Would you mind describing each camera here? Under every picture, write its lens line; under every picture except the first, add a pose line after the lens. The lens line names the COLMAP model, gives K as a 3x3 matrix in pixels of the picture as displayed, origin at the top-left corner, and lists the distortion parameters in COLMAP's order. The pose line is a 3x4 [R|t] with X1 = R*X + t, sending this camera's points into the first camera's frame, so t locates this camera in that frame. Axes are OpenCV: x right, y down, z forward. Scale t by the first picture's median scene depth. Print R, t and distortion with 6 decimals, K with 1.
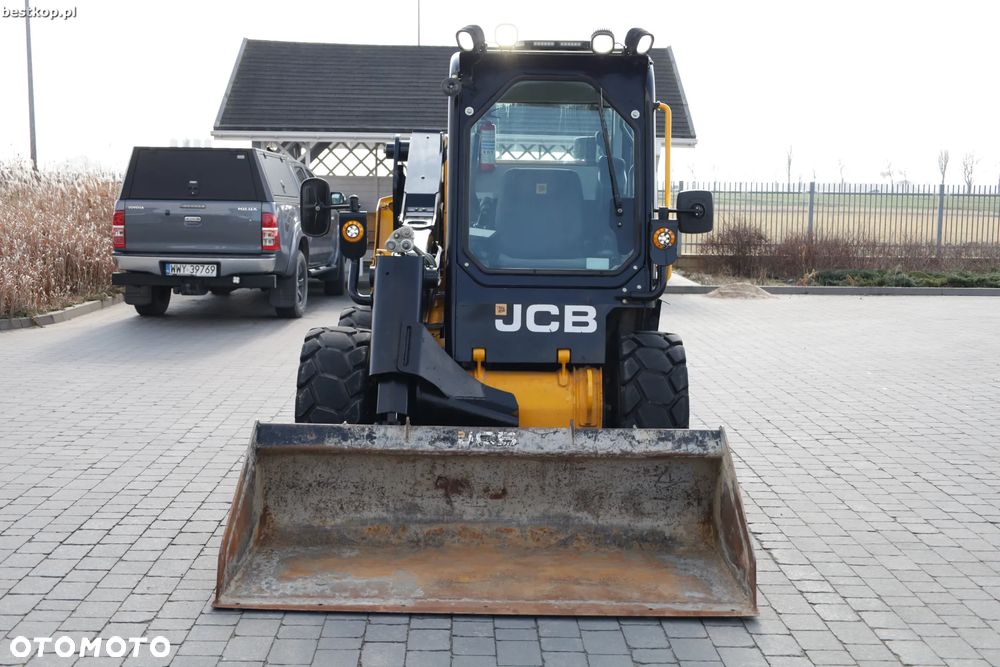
lens RADIAL K [[1232.2, 0, 489.1], [0, 1232.2, 330.1], [0, 0, 1]] dist [-0.030282, -0.009713]
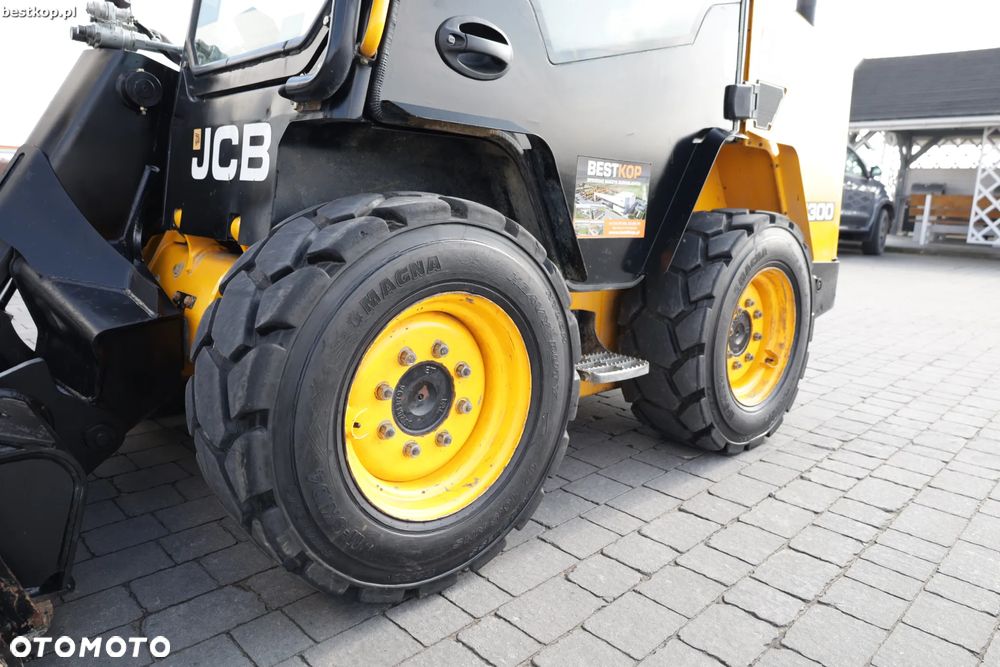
lens RADIAL K [[671.3, 0, 502.4], [0, 671.3, 329.6], [0, 0, 1]] dist [-0.000237, 0.000120]
pose [[0.687837, 0.155864, -0.708933, 0.334197], [-0.104684, 0.987764, 0.115598, 0.018708], [0.718277, -0.005298, 0.695738, 0.893315]]
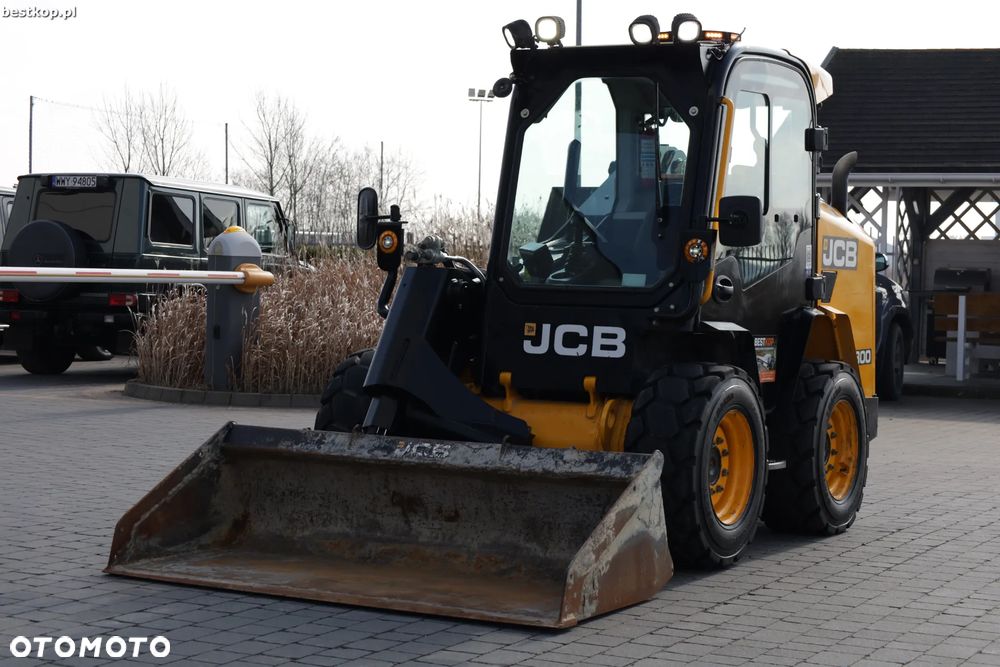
lens RADIAL K [[1941.6, 0, 500.9], [0, 1941.6, 335.0], [0, 0, 1]] dist [-0.017683, 0.045149]
pose [[0.878887, 0.022890, -0.476480, 0.670512], [-0.065150, 0.995248, -0.072361, 0.091914], [0.472560, 0.094640, 0.876202, -0.253294]]
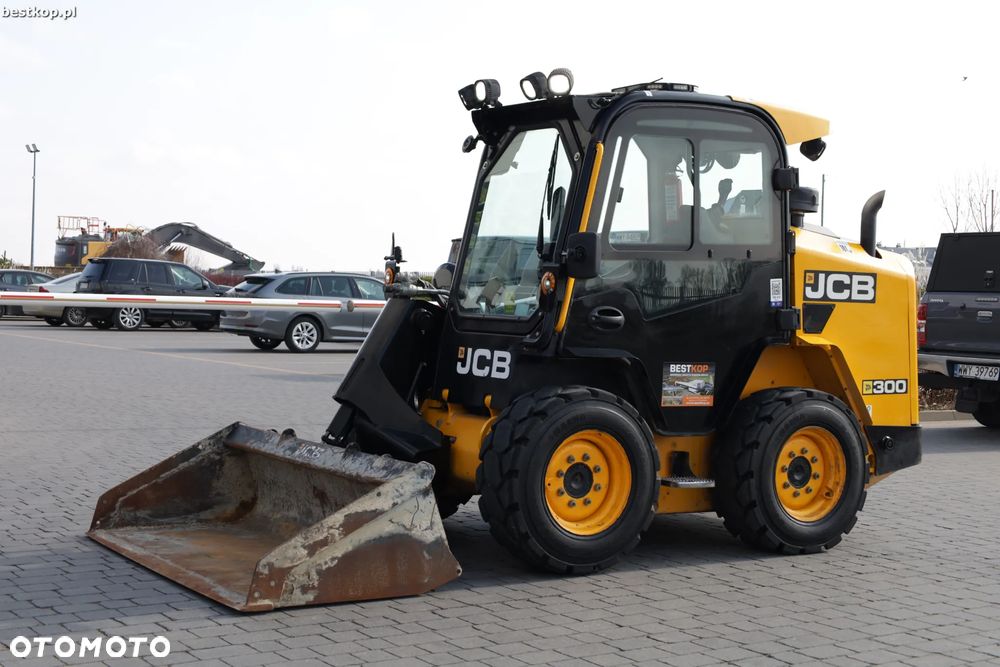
lens RADIAL K [[1488.9, 0, 496.9], [0, 1488.9, 331.6], [0, 0, 1]] dist [0.008066, -0.127439]
pose [[0.539558, 0.022436, -0.841650, 1.085898], [-0.111762, 0.992707, -0.045185, 0.019135], [0.834498, 0.118444, 0.538130, 0.351048]]
